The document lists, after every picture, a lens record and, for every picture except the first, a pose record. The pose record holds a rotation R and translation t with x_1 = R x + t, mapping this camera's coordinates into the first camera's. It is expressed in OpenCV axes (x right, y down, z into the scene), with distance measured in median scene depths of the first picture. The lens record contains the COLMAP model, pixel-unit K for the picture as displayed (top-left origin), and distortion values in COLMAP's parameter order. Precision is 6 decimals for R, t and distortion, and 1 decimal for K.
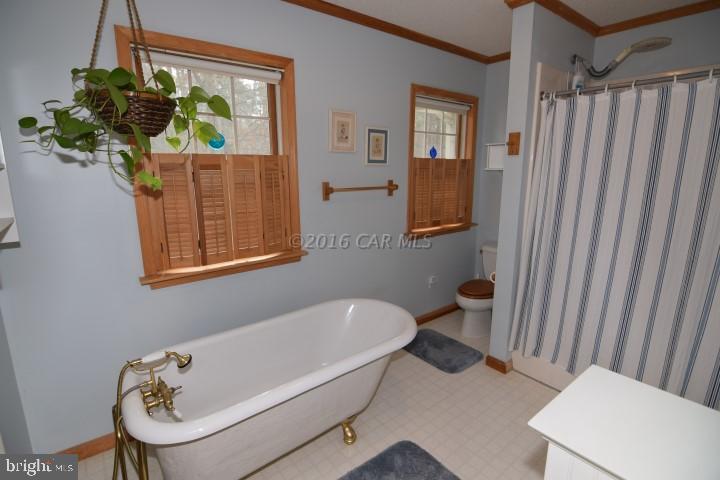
lens RADIAL K [[355.5, 0, 356.2], [0, 355.5, 240.9], [0, 0, 1]] dist [-0.004910, -0.001275]
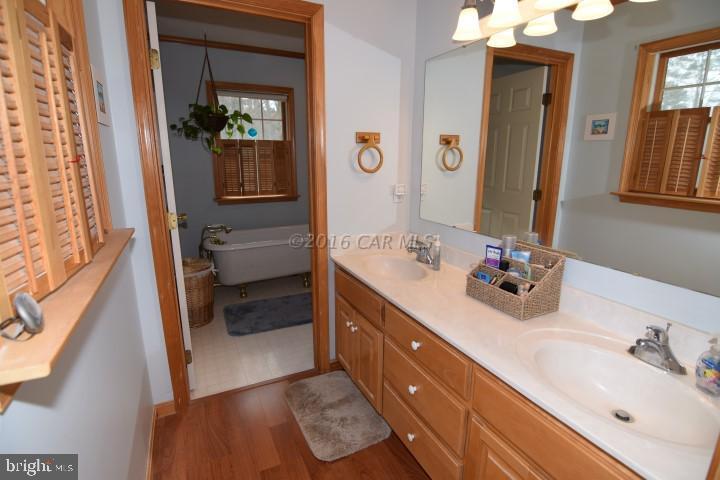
lens RADIAL K [[355.5, 0, 363.2], [0, 355.5, 237.3], [0, 0, 1]] dist [-0.004910, -0.001275]
pose [[0.982821, 0.045940, -0.178754, 0.782444], [-0.042838, 0.998858, 0.021177, 0.300897], [0.179523, -0.013156, 0.983666, -1.100330]]
